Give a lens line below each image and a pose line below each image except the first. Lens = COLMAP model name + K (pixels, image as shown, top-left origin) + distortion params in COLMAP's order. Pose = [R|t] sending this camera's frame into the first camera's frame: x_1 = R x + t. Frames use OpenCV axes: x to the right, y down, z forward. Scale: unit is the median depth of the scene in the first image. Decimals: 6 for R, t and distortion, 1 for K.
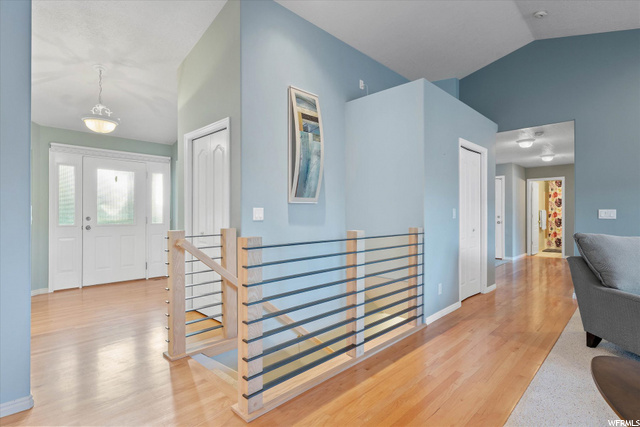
lens RADIAL K [[320.9, 0, 320.0], [0, 320.9, 213.5], [0, 0, 1]] dist [-0.001214, -0.000158]
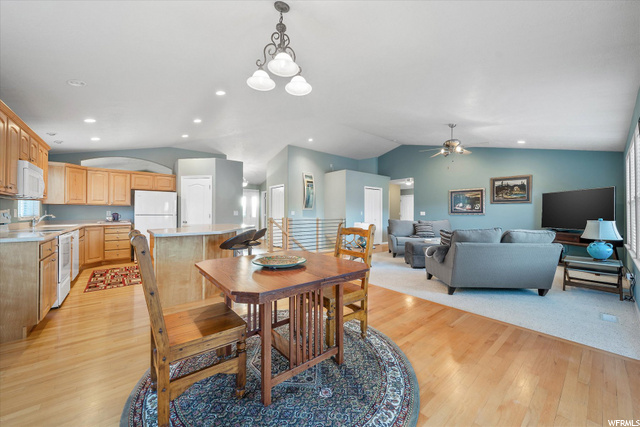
lens RADIAL K [[239.6, 0, 323.0], [0, 239.6, 212.3], [0, 0, 1]] dist [0.000193, 0.000048]
pose [[0.995769, 0.001140, -0.091880, 0.304795], [-0.001062, 0.999999, 0.000901, -0.010579], [0.091881, -0.000799, 0.995770, -1.274859]]
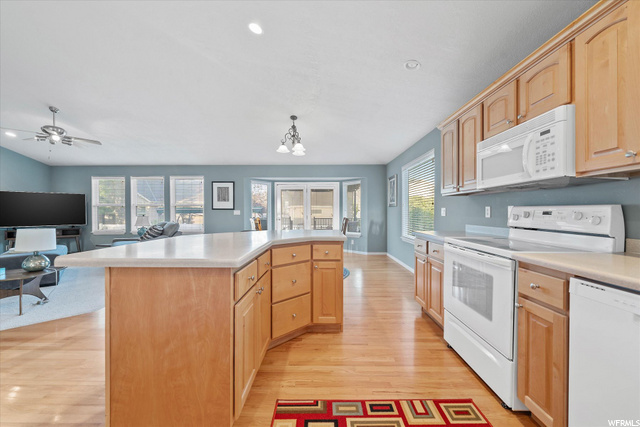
lens RADIAL K [[239.6, 0, 323.0], [0, 239.6, 212.3], [0, 0, 1]] dist [0.000193, 0.000048]
pose [[-0.698760, 0.001723, 0.715354, -0.896484], [0.000177, 0.999997, -0.002235, -0.003675], [-0.715356, -0.001435, -0.698759, 0.106746]]
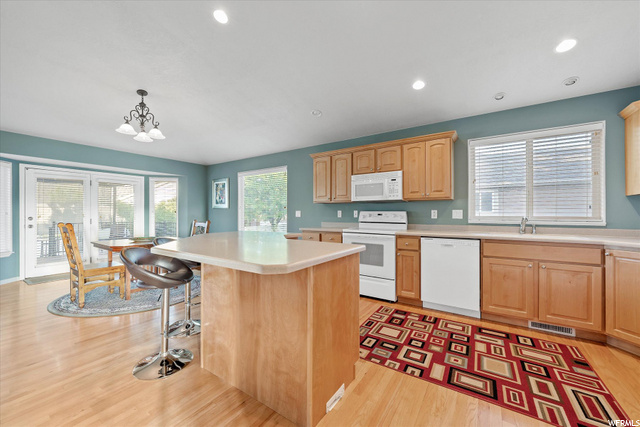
lens RADIAL K [[245.0, 0, 316.2], [0, 245.0, 211.7], [0, 0, 1]] dist [-0.001977, -0.000117]
pose [[-0.984549, 0.001144, -0.175108, -0.394581], [0.002879, 0.999949, -0.009653, -0.006098], [0.175088, -0.010008, -0.984502, 0.451517]]
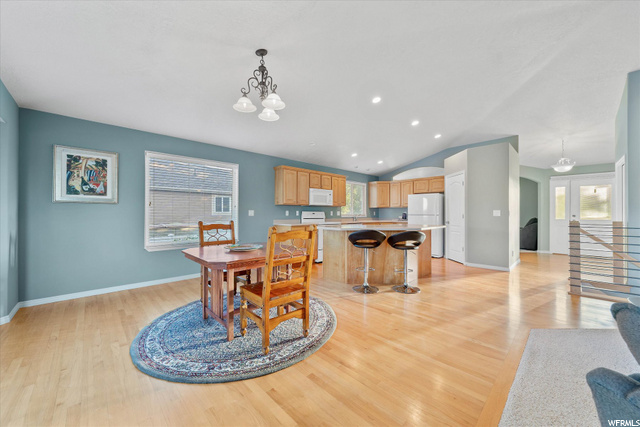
lens RADIAL K [[245.0, 0, 316.2], [0, 245.0, 211.7], [0, 0, 1]] dist [-0.001977, -0.000117]
pose [[-0.036477, -0.007552, -0.999306, 0.923210], [0.003877, 0.999963, -0.007698, -0.003339], [0.999327, -0.004155, -0.036446, -0.490780]]
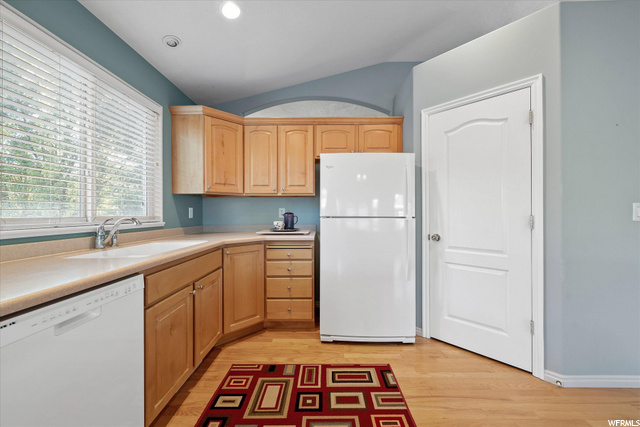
lens RADIAL K [[245.0, 0, 316.2], [0, 245.0, 211.7], [0, 0, 1]] dist [-0.001977, -0.000117]
pose [[0.685407, 0.001054, -0.728160, -0.621839], [0.004231, 0.999976, 0.005430, -0.008210], [0.728148, -0.006803, 0.685386, -0.256077]]
